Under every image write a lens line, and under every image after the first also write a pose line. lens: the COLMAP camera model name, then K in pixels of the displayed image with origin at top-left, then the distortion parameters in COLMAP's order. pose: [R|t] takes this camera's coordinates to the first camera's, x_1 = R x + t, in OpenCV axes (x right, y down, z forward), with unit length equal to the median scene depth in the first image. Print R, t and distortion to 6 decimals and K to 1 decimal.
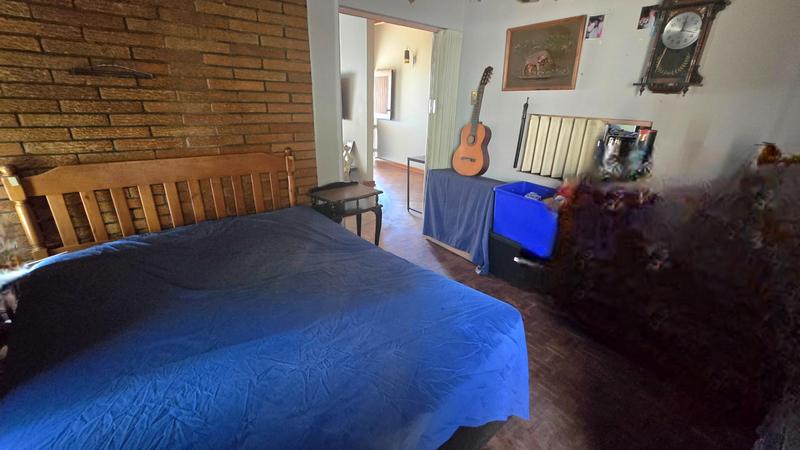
lens RADIAL K [[327.4, 0, 397.6], [0, 327.4, 225.3], [0, 0, 1]] dist [-0.003407, 0.001005]
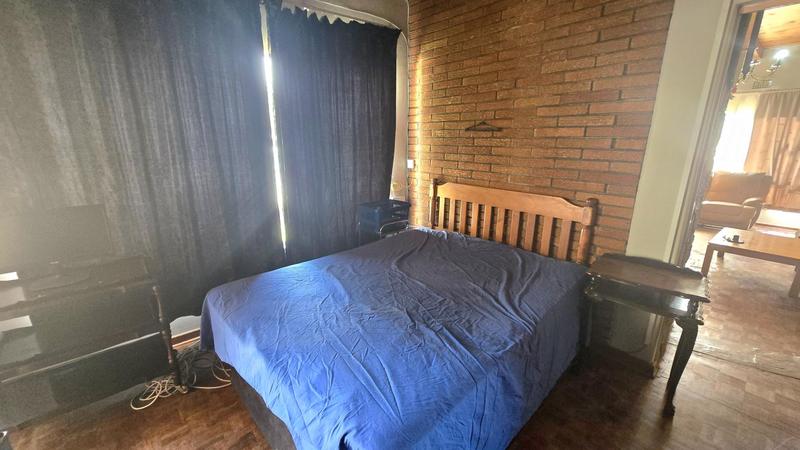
lens RADIAL K [[327.4, 0, 400.3], [0, 327.4, 227.5], [0, 0, 1]] dist [-0.003407, 0.001005]
pose [[0.055428, 0.235616, -0.970264, 0.605901], [-0.359686, 0.911226, 0.200732, -0.189493], [0.931426, 0.337864, 0.135256, 0.519090]]
